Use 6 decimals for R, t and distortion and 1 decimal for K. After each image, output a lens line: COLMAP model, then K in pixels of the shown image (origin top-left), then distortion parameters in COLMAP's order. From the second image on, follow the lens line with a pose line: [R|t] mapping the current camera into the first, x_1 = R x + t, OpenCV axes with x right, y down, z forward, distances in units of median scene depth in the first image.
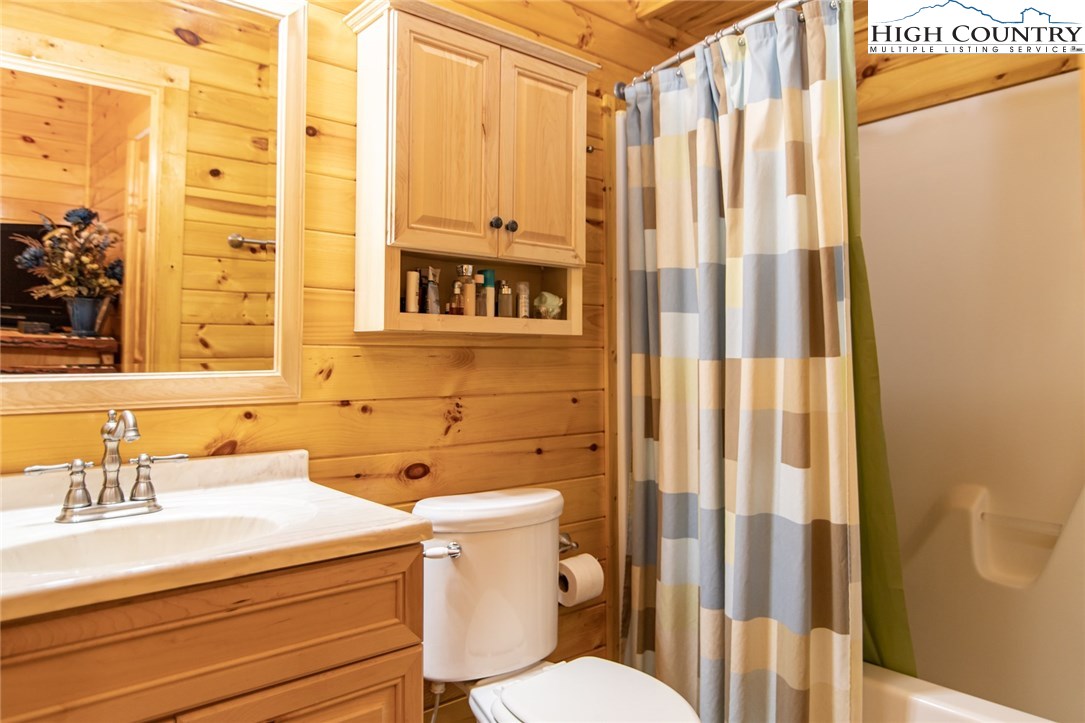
lens RADIAL K [[728.2, 0, 535.8], [0, 728.2, 360.1], [0, 0, 1]] dist [-0.005001, -0.000569]
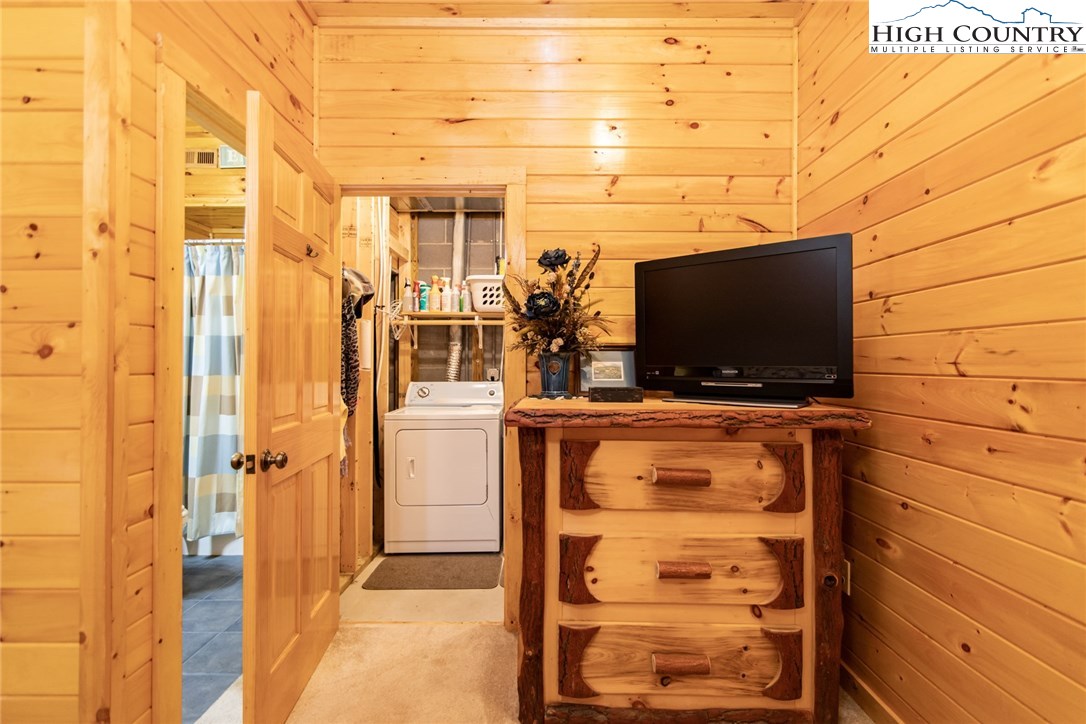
lens RADIAL K [[491.0, 0, 546.6], [0, 491.0, 359.0], [0, 0, 1]] dist [0.000922, -0.001679]
pose [[0.658840, 0.019504, 0.752031, -0.217118], [-0.010339, 0.999804, -0.016872, -0.042527], [-0.752212, 0.003340, 0.658912, -1.044876]]
